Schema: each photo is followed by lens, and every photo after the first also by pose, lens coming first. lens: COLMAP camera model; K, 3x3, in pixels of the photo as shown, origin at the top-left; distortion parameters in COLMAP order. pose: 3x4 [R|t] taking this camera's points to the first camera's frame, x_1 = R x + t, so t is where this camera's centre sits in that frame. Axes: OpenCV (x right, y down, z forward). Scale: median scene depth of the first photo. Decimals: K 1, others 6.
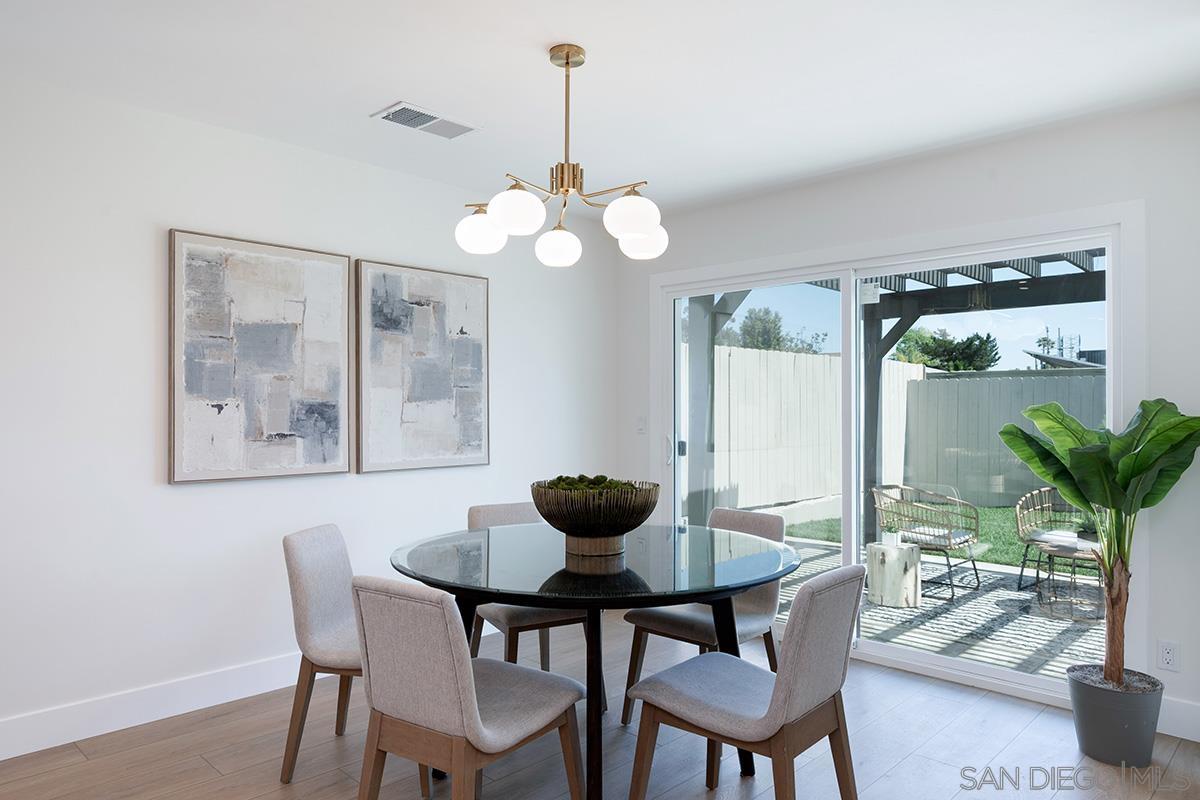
lens RADIAL K [[781.2, 0, 597.2], [0, 781.2, 401.4], [0, 0, 1]] dist [-0.001246, -0.001844]
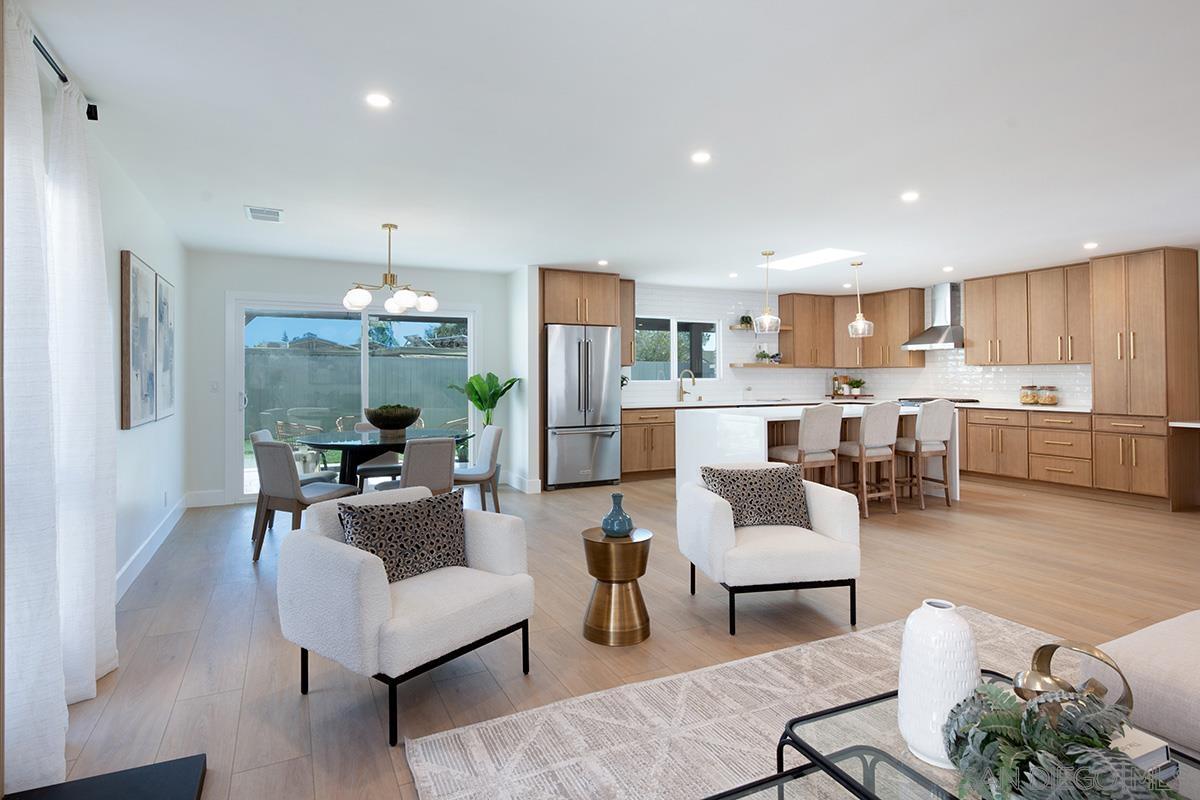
lens RADIAL K [[638.6, 0, 605.8], [0, 638.6, 366.5], [0, 0, 1]] dist [0.007991, 0.000341]
pose [[0.321304, 0.010335, 0.946920, -1.222293], [-0.007762, 0.999936, -0.008280, -0.006617], [-0.946944, -0.004690, 0.321364, -0.178267]]
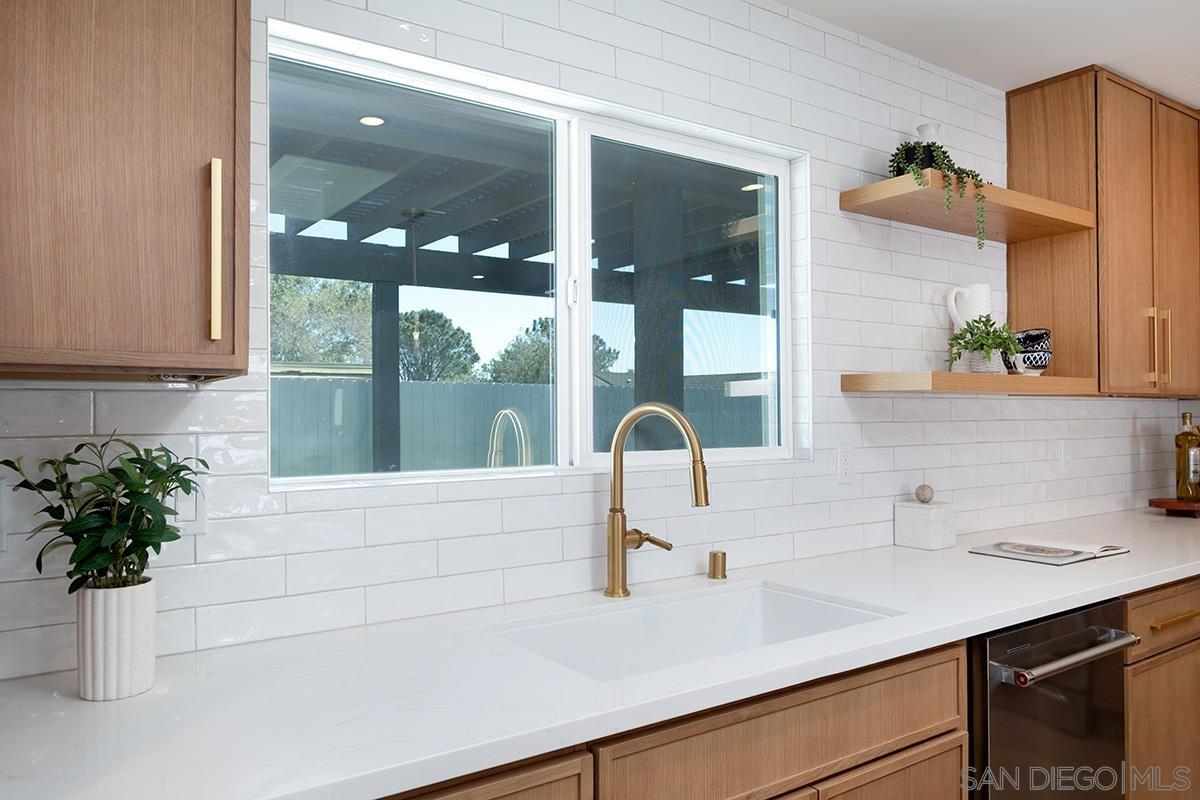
lens RADIAL K [[859.6, 0, 602.3], [0, 859.6, 397.3], [0, 0, 1]] dist [-0.002730, -0.004673]
pose [[0.180203, 0.009657, 0.983582, 0.607057], [-0.008588, 0.999929, -0.008244, -0.017064], [-0.983592, -0.006961, 0.180273, 0.236042]]
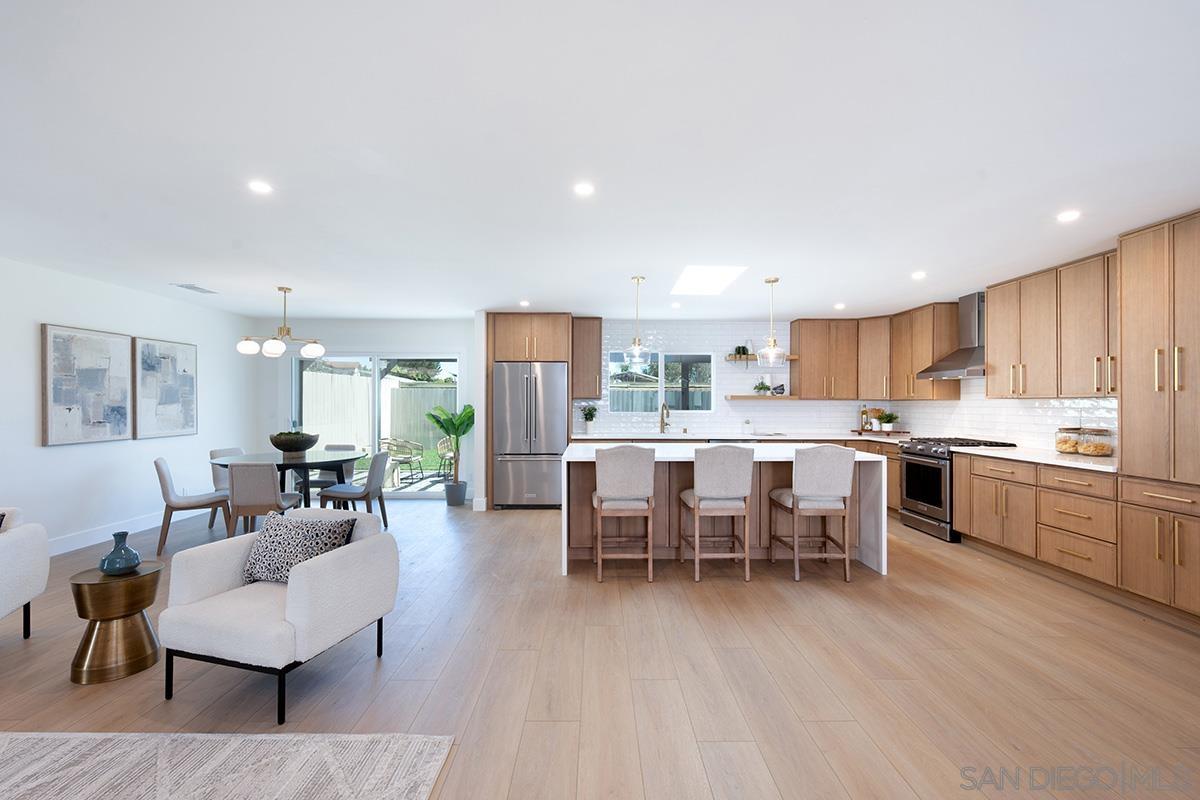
lens RADIAL K [[508.5, 0, 600.5], [0, 508.5, 401.0], [0, 0, 1]] dist [-0.000725, 0.000387]
pose [[0.713536, -0.000020, 0.700619, -0.395276], [-0.008071, 0.999933, 0.008248, -0.034634], [-0.700572, -0.011540, 0.713488, -0.899228]]
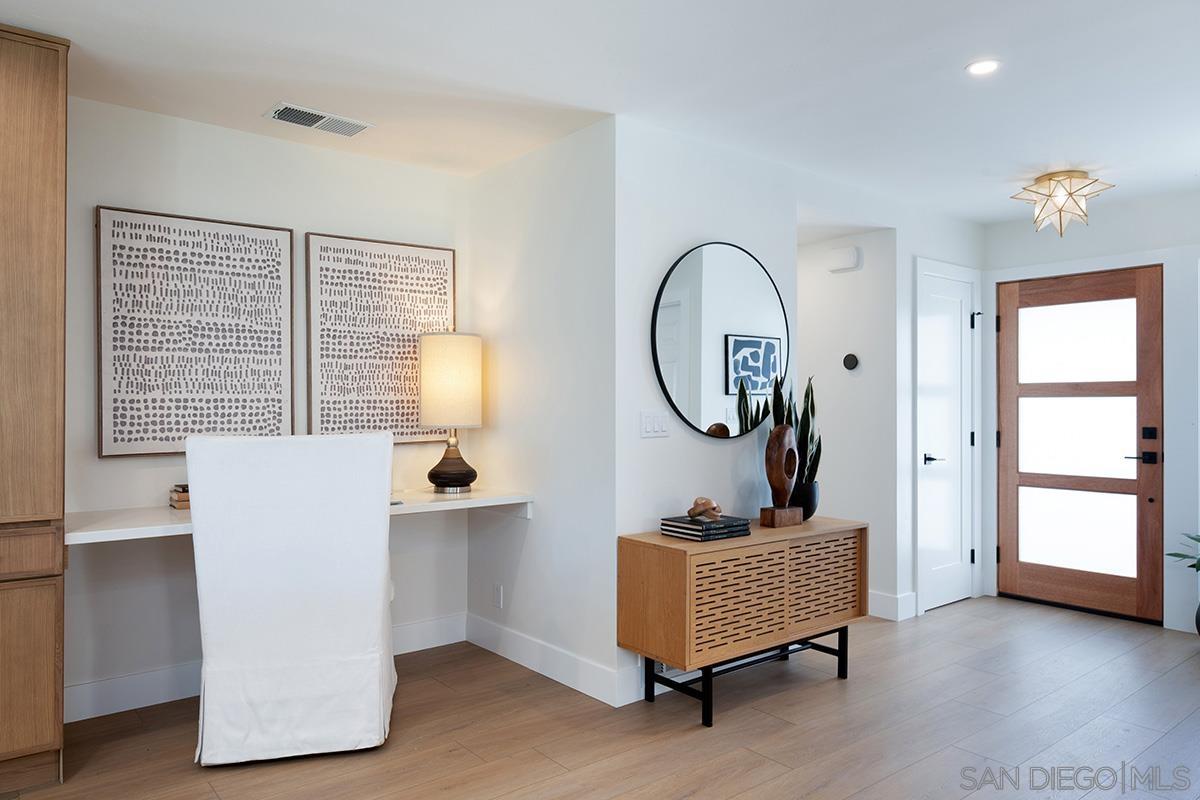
lens RADIAL K [[808.7, 0, 595.2], [0, 808.7, 399.9], [0, 0, 1]] dist [-0.001681, -0.001133]
pose [[-0.991692, -0.004809, 0.128548, 0.248152], [-0.006941, 0.999846, -0.016143, -0.002688], [-0.128450, -0.016902, -0.991572, -0.346358]]
